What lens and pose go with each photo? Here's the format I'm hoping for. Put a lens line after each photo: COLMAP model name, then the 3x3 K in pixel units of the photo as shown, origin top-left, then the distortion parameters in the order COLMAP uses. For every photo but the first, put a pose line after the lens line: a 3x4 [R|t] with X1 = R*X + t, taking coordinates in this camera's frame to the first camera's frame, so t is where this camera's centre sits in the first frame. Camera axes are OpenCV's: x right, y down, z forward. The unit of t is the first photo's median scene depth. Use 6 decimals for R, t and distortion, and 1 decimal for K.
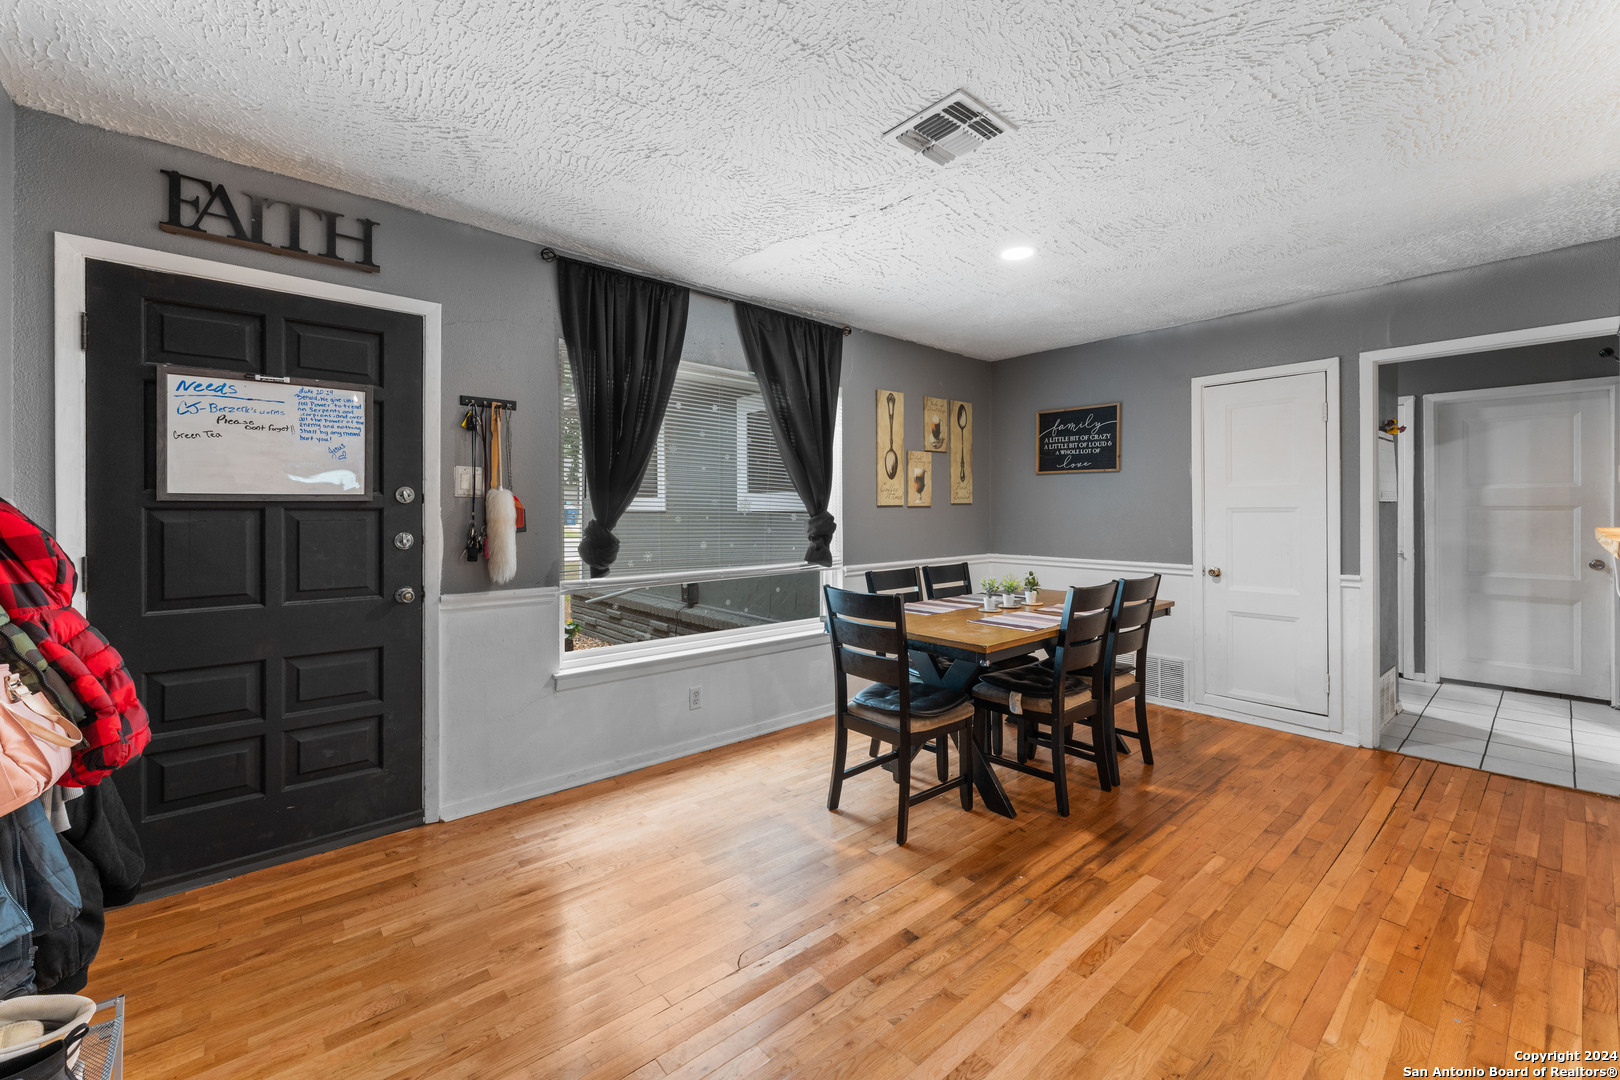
lens RADIAL K [[661.3, 0, 780.7], [0, 661.3, 506.5], [0, 0, 1]] dist [0.007319, -0.000383]
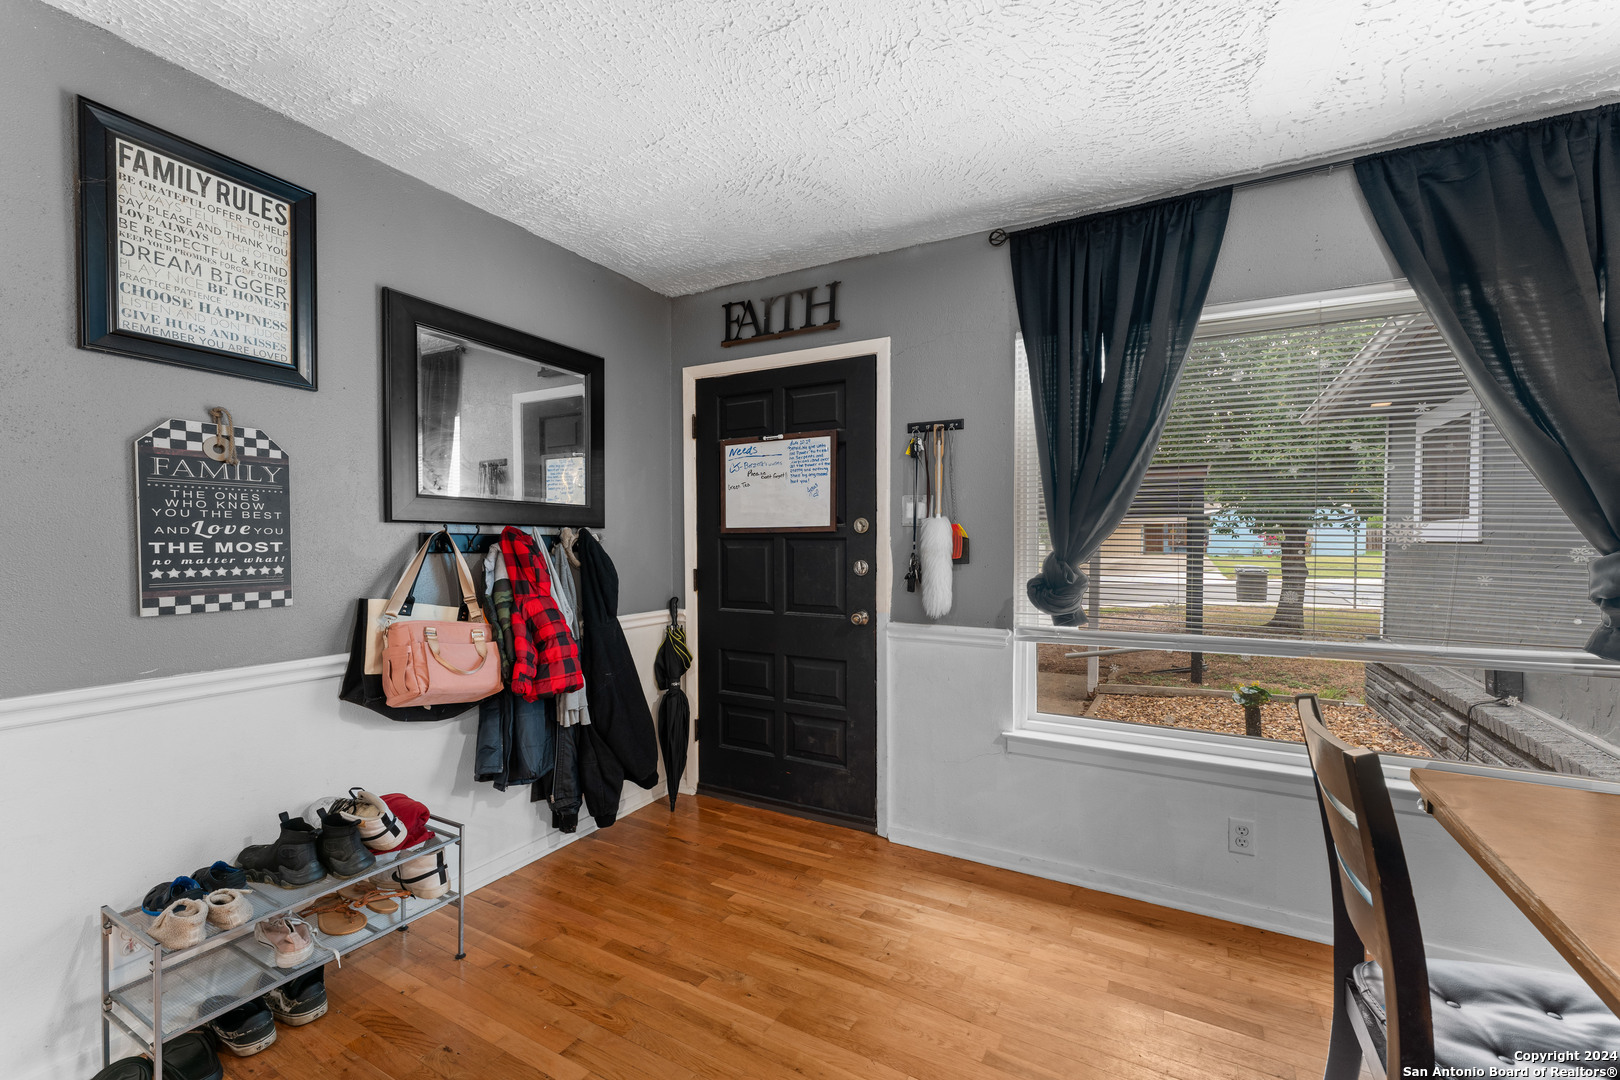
lens RADIAL K [[661.3, 0, 859.7], [0, 661.3, 553.8], [0, 0, 1]] dist [0.007319, -0.000383]
pose [[0.385528, 0.019176, -0.922497, 0.441528], [0.003478, 0.999747, 0.022235, 0.004868], [0.922690, -0.011781, 0.385364, 0.597467]]
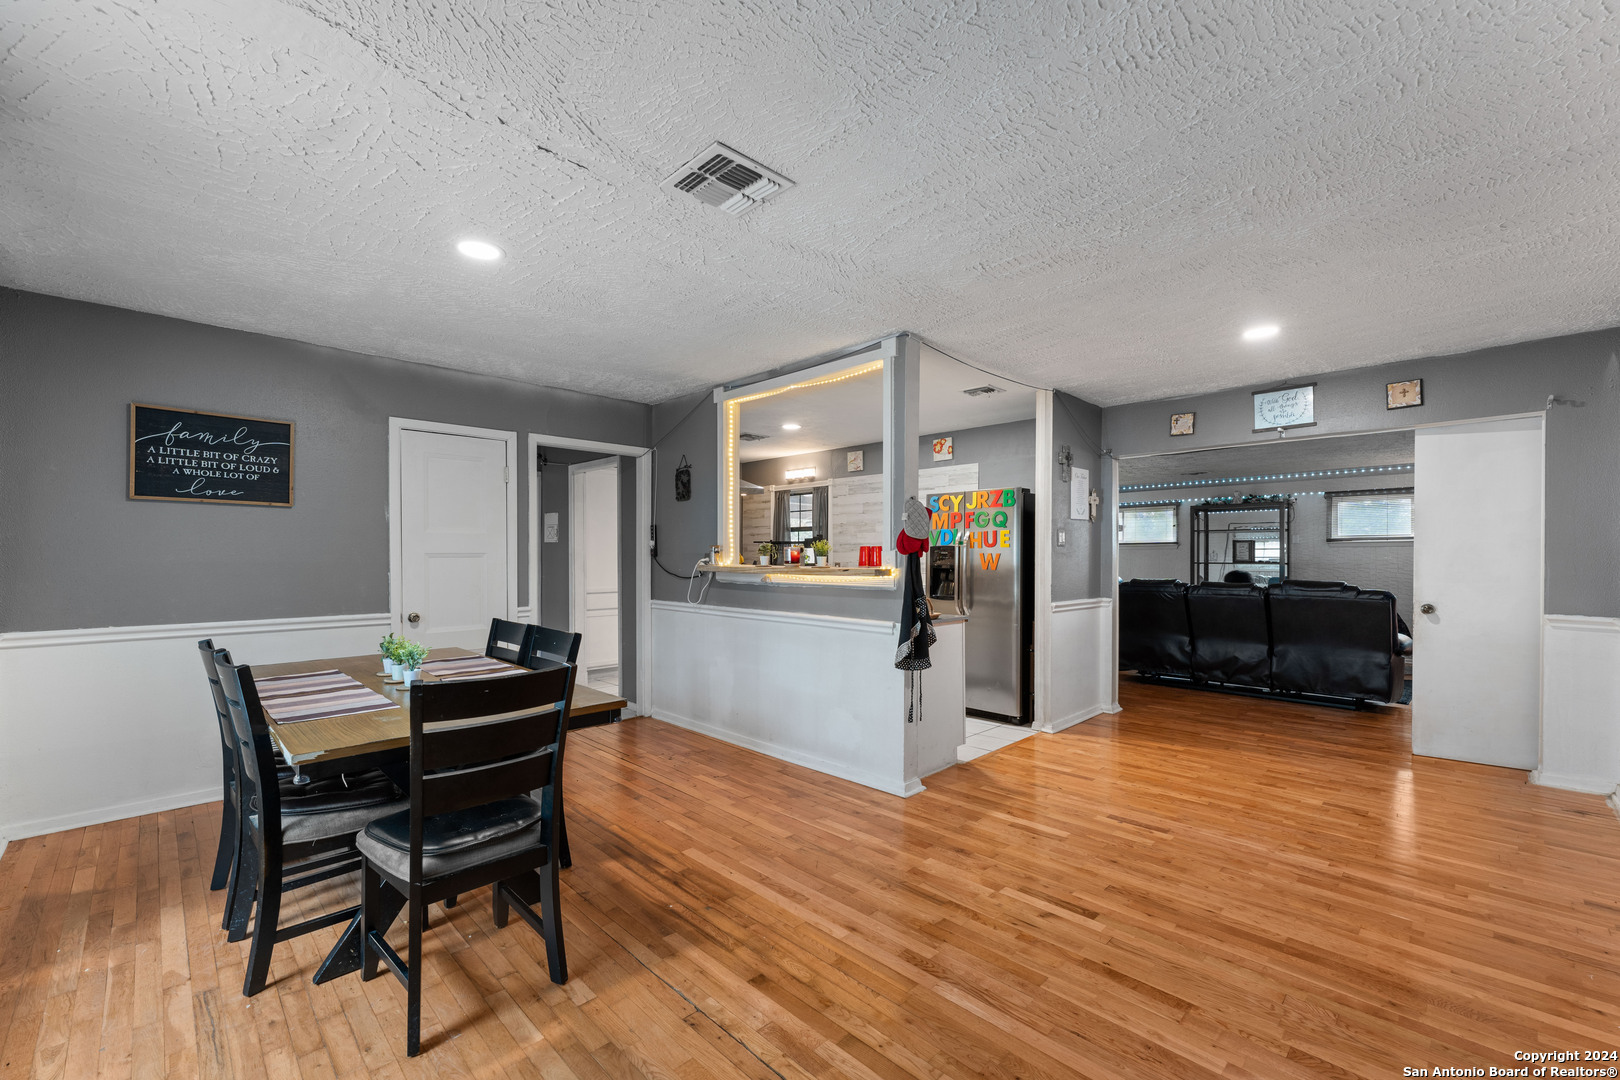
lens RADIAL K [[661.3, 0, 823.0], [0, 661.3, 545.4], [0, 0, 1]] dist [0.007319, -0.000383]
pose [[-0.090856, 0.019026, 0.995682, -0.637494], [-0.004350, 0.999800, -0.019502, 0.012318], [-0.995855, -0.006103, -0.090755, 0.780495]]
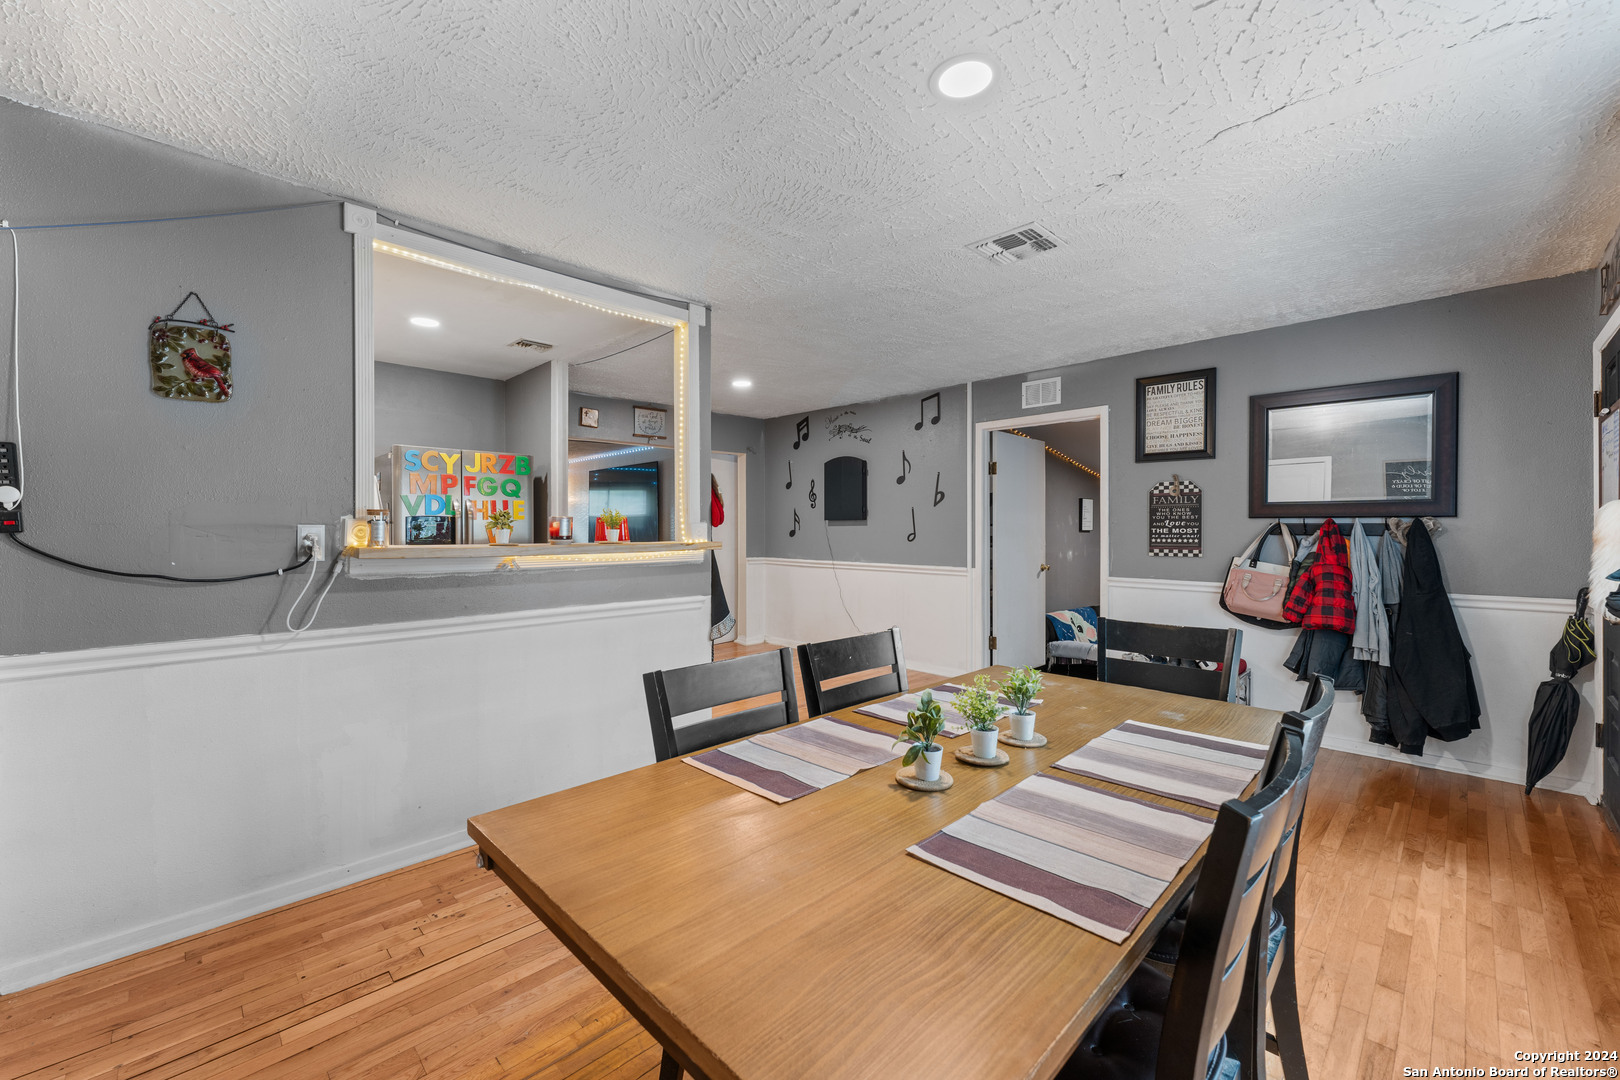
lens RADIAL K [[661.3, 0, 778.1], [0, 661.3, 531.7], [0, 0, 1]] dist [0.007319, -0.000383]
pose [[-0.998346, 0.001635, -0.057469, 0.668535], [0.001568, 0.999998, 0.001219, 0.010310], [0.057471, 0.001127, -0.998347, 1.902594]]
